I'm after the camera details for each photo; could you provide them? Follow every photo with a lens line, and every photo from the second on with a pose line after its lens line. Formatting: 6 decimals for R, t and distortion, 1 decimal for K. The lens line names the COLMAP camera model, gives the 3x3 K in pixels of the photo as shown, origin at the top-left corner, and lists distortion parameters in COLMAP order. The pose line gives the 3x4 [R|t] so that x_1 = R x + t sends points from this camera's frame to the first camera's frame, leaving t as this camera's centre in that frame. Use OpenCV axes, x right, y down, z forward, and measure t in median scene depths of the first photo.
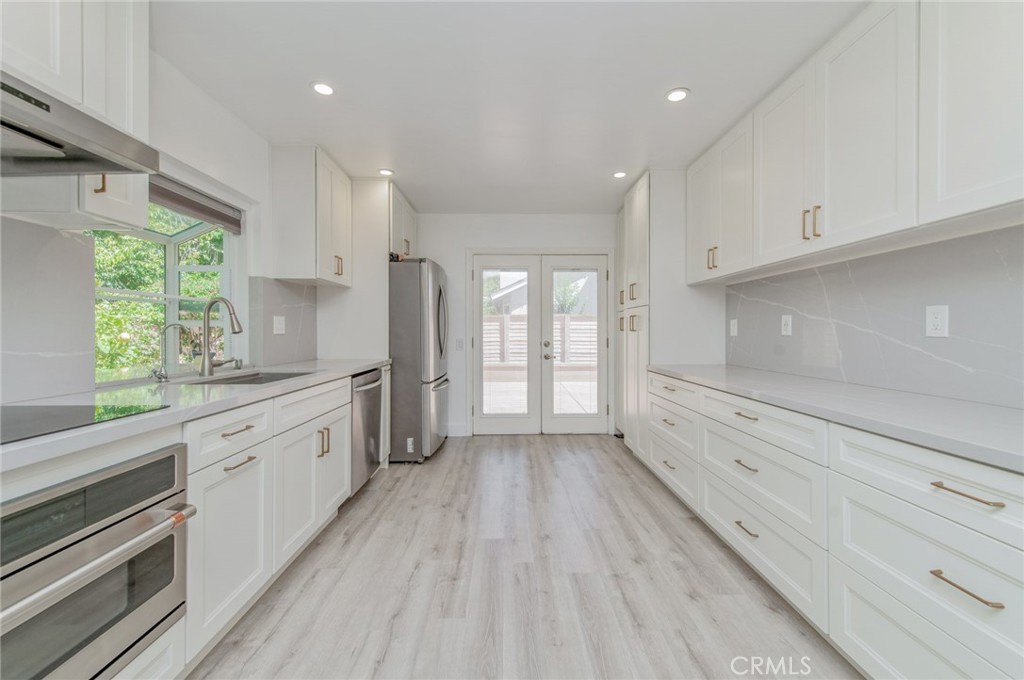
lens RADIAL K [[402.3, 0, 513.3], [0, 402.3, 331.0], [0, 0, 1]] dist [0.017075, -0.006035]
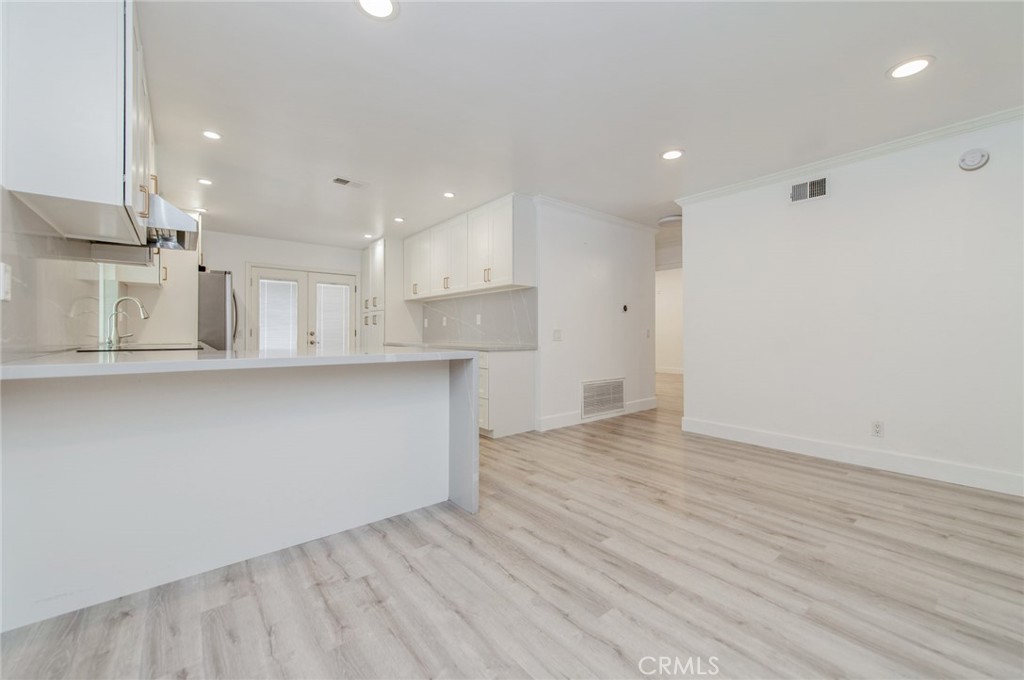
lens RADIAL K [[404.1, 0, 512.7], [0, 404.1, 337.0], [0, 0, 1]] dist [0.016848, -0.005184]
pose [[0.790553, -0.004397, 0.612378, -0.352453], [-0.001757, 0.999954, 0.009449, 0.042869], [-0.612391, -0.008546, 0.790509, -0.871466]]
